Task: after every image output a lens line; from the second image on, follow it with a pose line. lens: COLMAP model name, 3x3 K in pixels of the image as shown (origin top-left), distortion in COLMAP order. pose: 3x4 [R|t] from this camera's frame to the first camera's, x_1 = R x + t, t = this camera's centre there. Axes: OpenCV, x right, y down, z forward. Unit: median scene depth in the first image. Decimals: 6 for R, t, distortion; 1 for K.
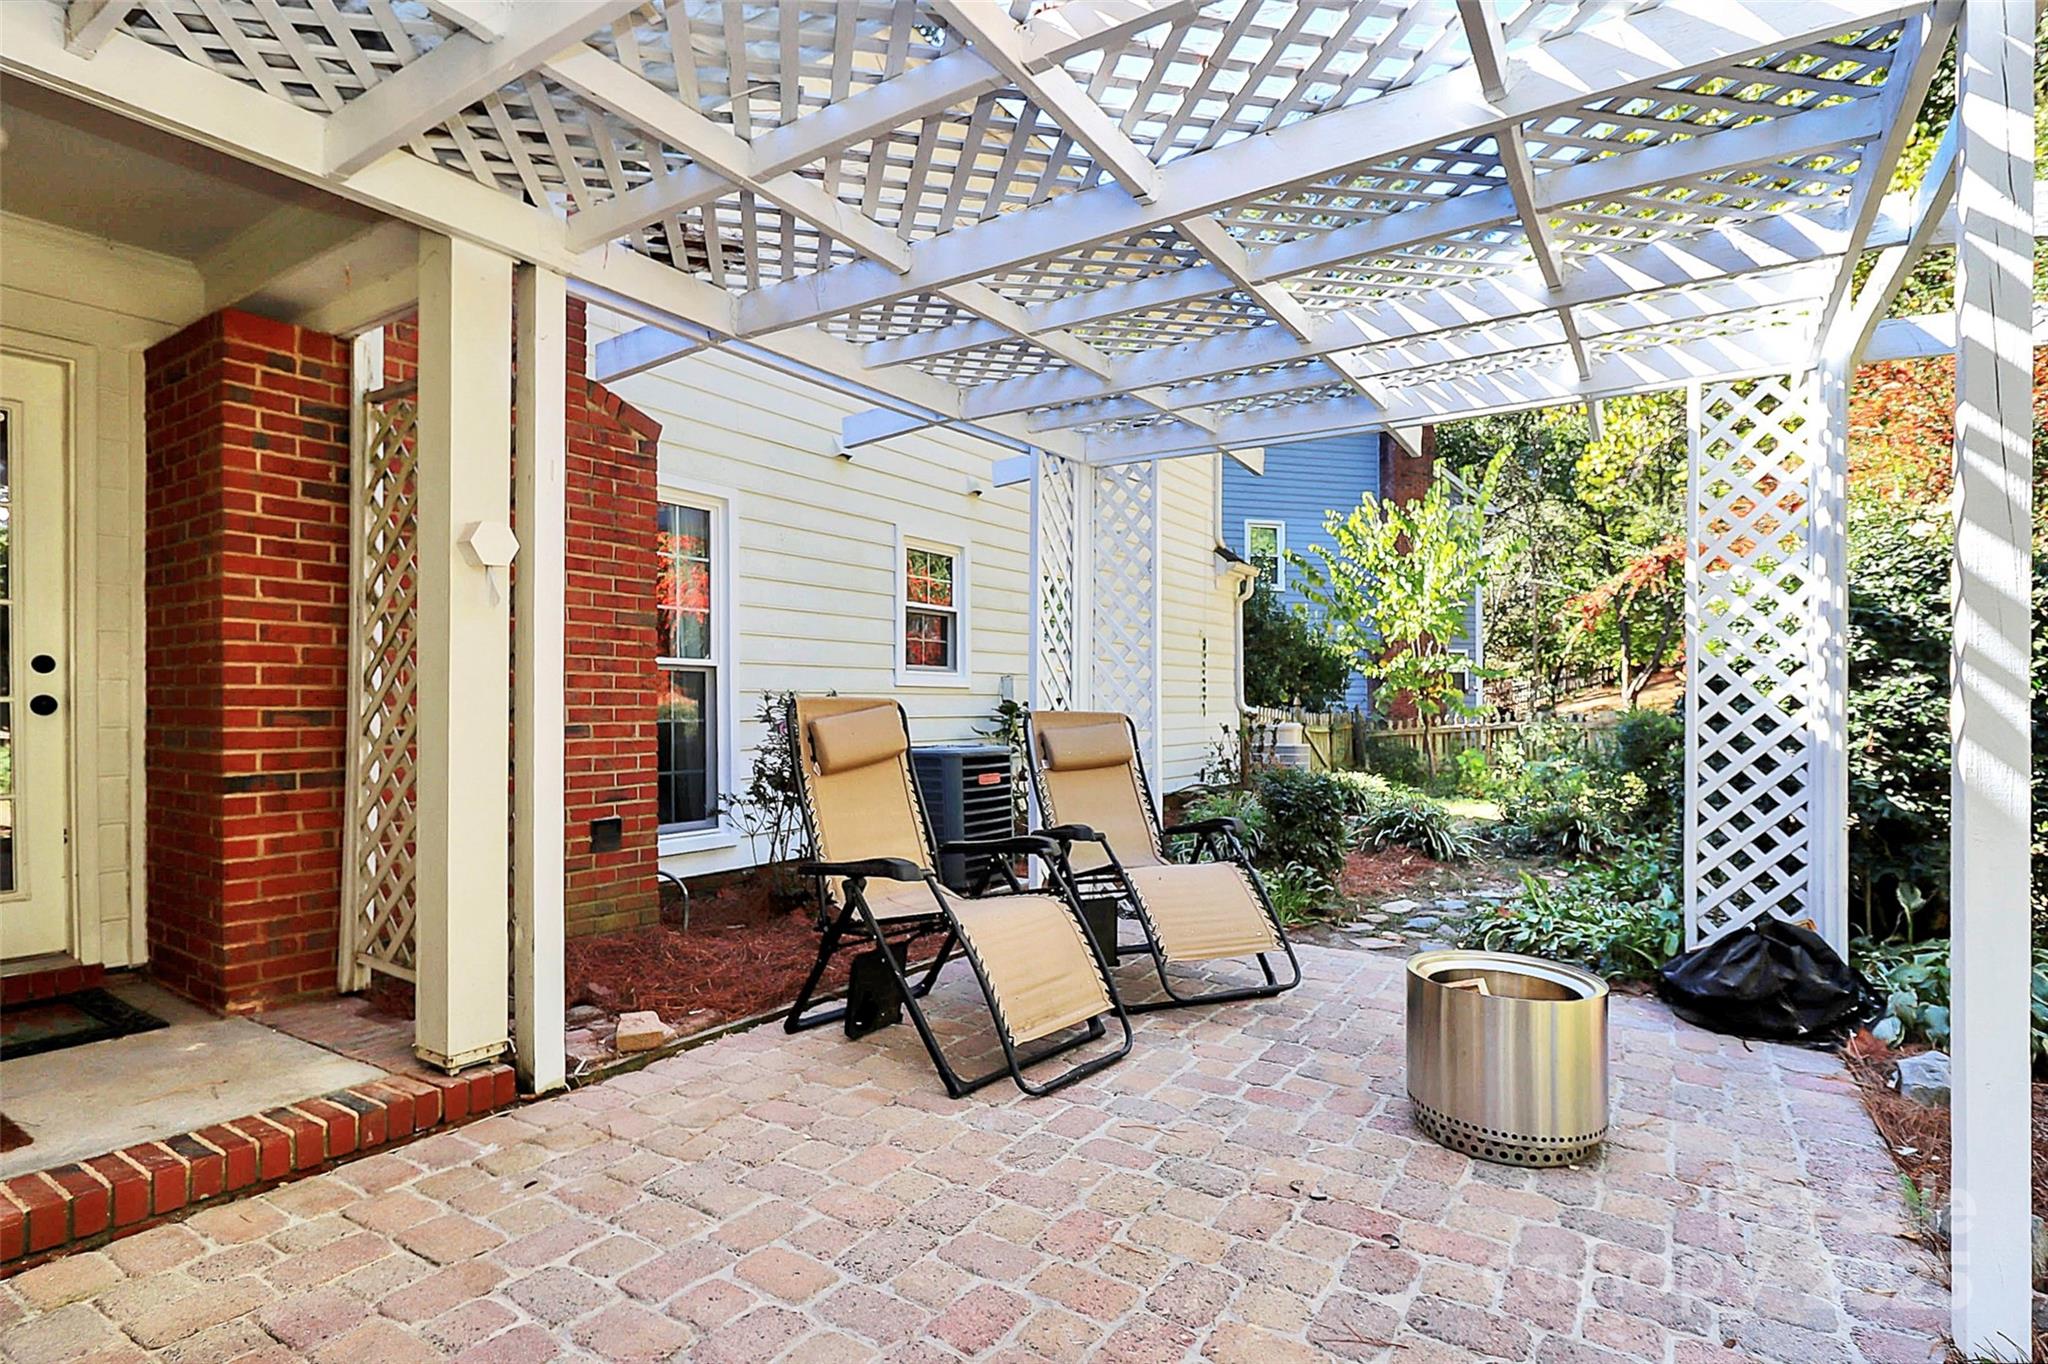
lens RADIAL K [[1002.8, 0, 1024.0], [0, 1002.8, 682.0], [0, 0, 1]] dist [0.000202, 0.000000]
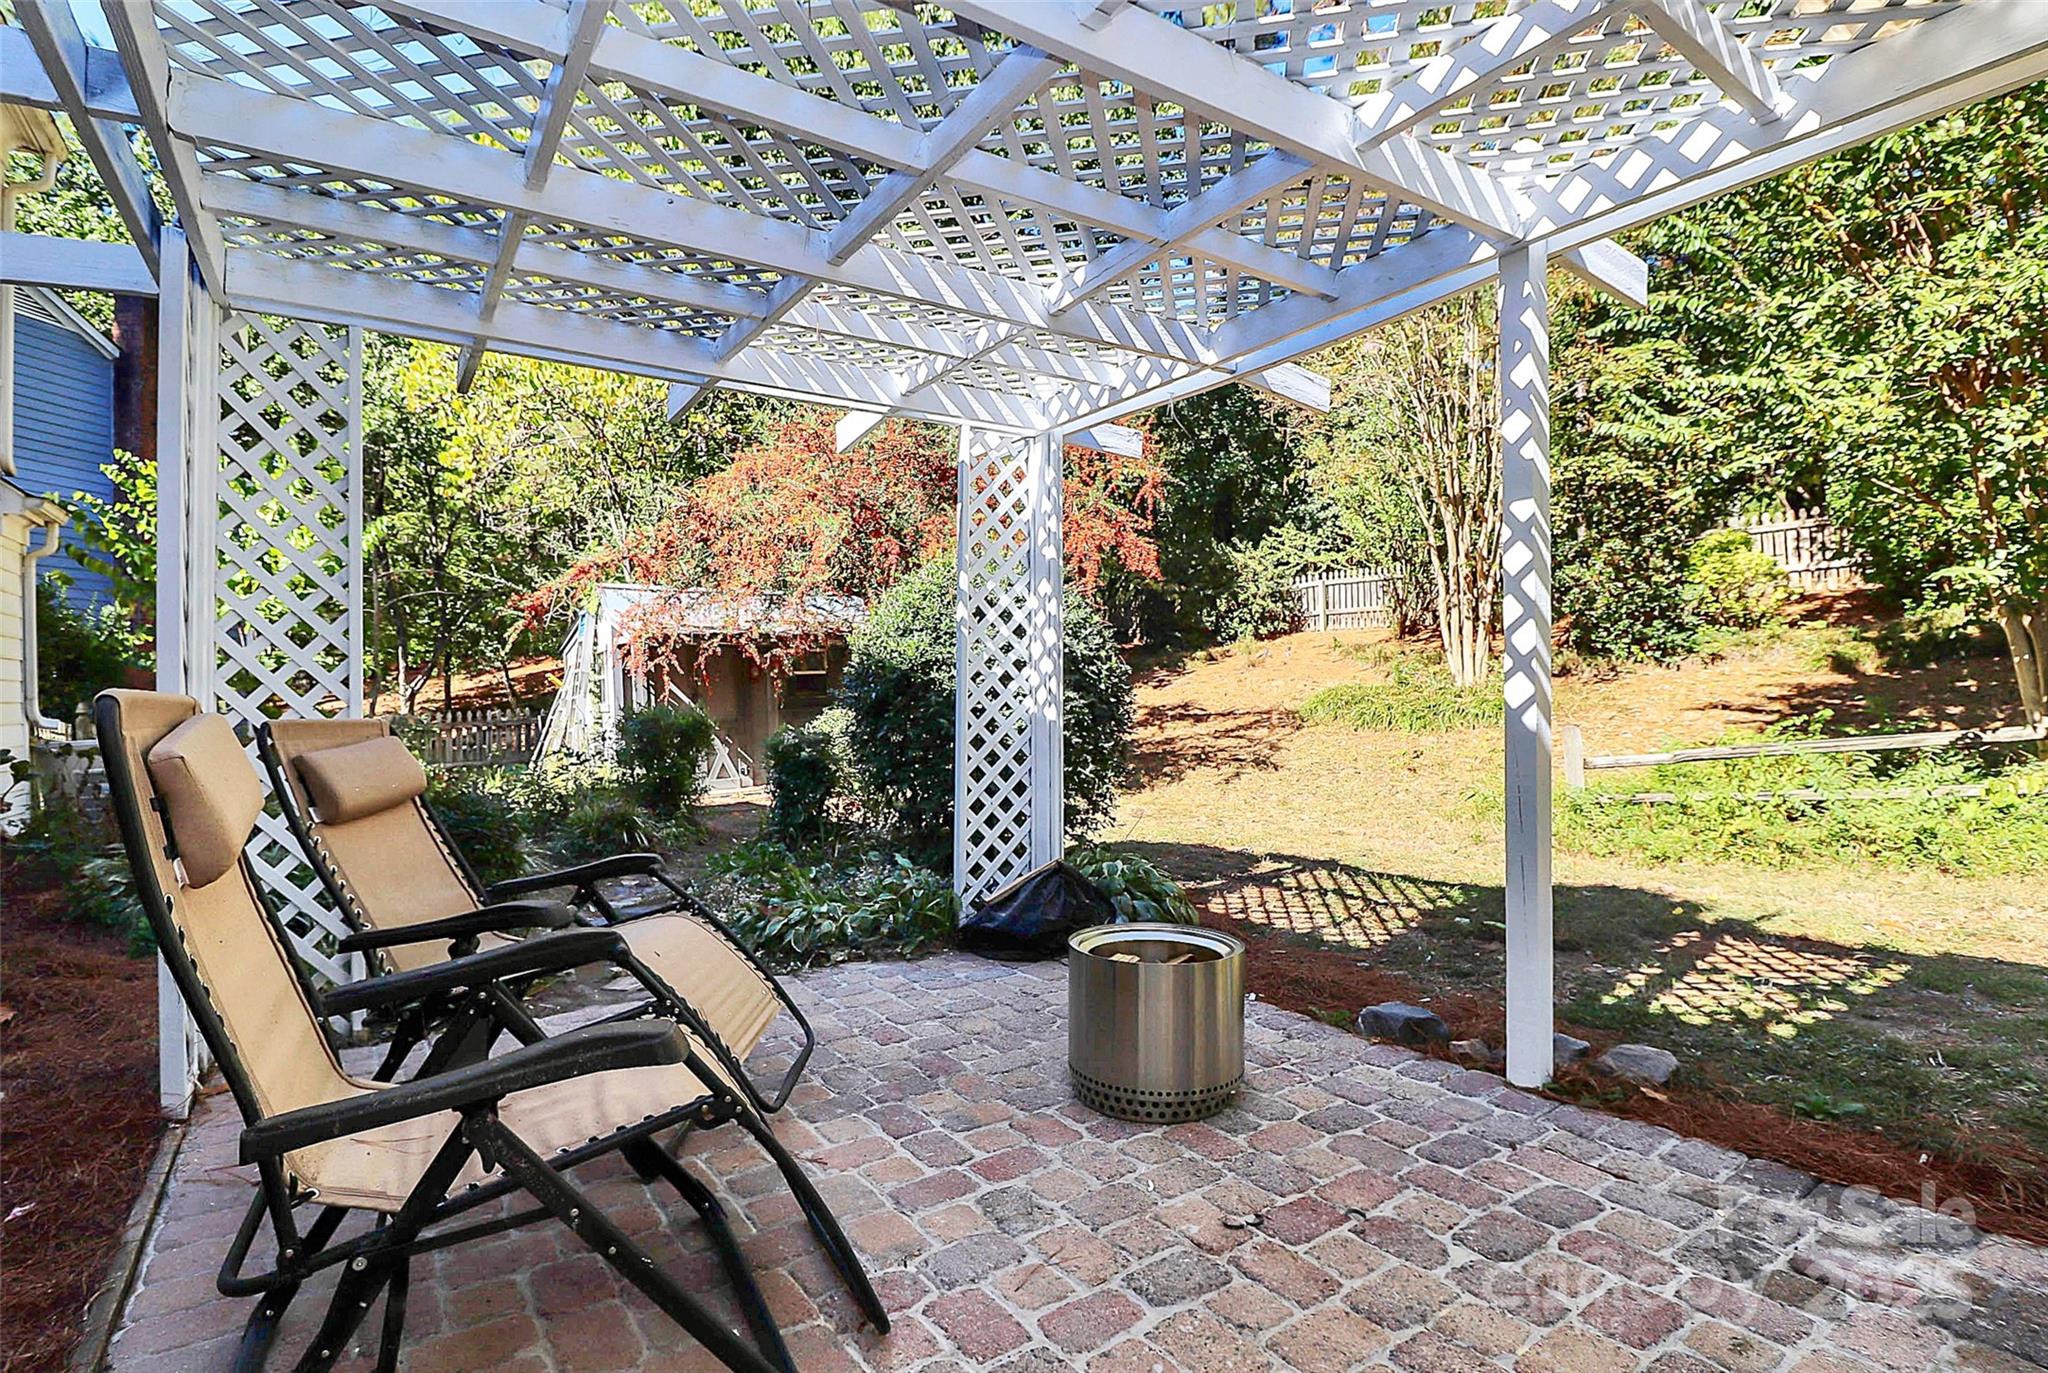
lens RADIAL K [[1002.8, 0, 1024.0], [0, 1002.8, 686.5], [0, 0, 1]] dist [0.000202, 0.000000]
pose [[0.388964, 0.002636, 0.921249, -0.382918], [-0.002141, 0.999996, -0.001957, 0.018677], [-0.921251, -0.001212, 0.388968, 0.506924]]
